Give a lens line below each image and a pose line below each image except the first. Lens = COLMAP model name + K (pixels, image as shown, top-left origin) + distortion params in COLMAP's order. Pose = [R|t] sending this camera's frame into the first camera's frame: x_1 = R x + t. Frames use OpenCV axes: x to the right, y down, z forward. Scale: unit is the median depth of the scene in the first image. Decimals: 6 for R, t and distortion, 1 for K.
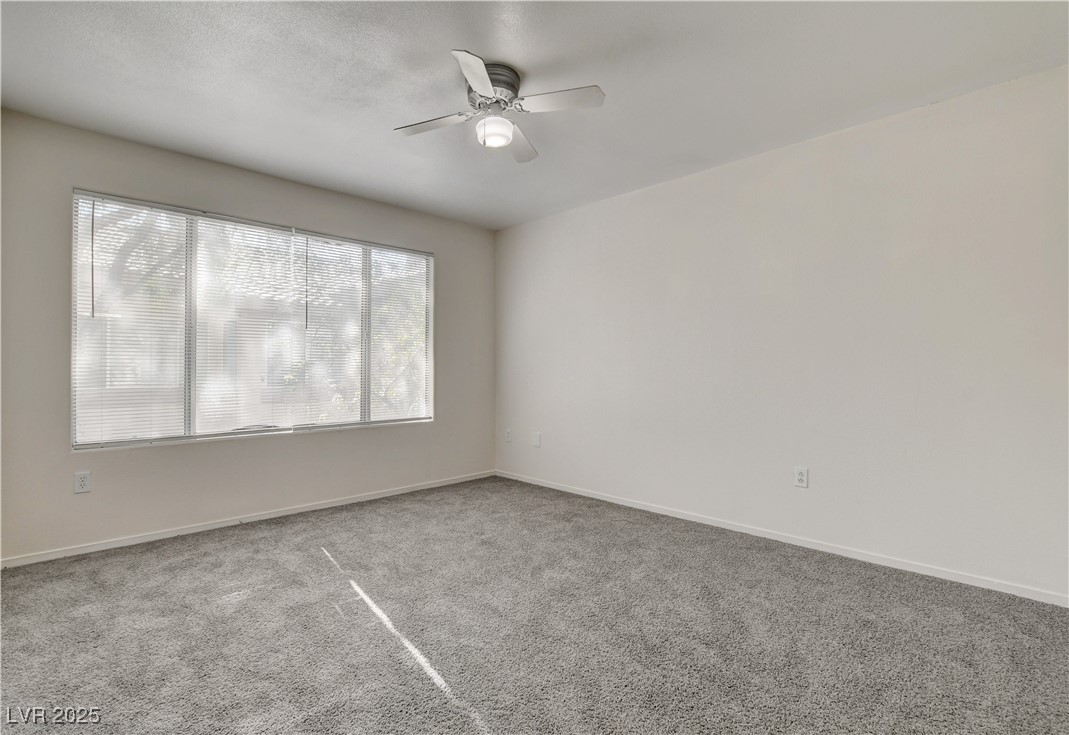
lens RADIAL K [[507.1, 0, 534.6], [0, 507.1, 361.1], [0, 0, 1]] dist [-0.012442, -0.000604]
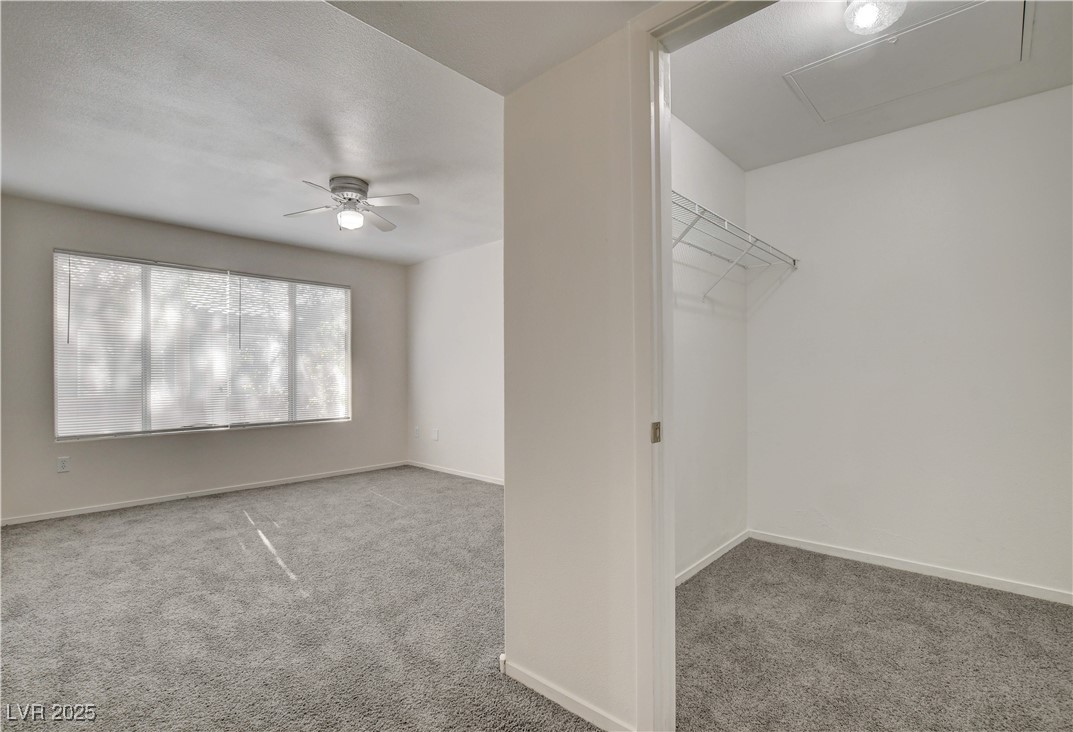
lens RADIAL K [[491.1, 0, 537.8], [0, 491.1, 372.7], [0, 0, 1]] dist [-0.023731, 0.001685]
pose [[0.998297, -0.004238, 0.058187, 0.318994], [0.003750, 0.999957, 0.008481, -0.013581], [-0.058220, -0.008249, 0.998270, -0.385837]]
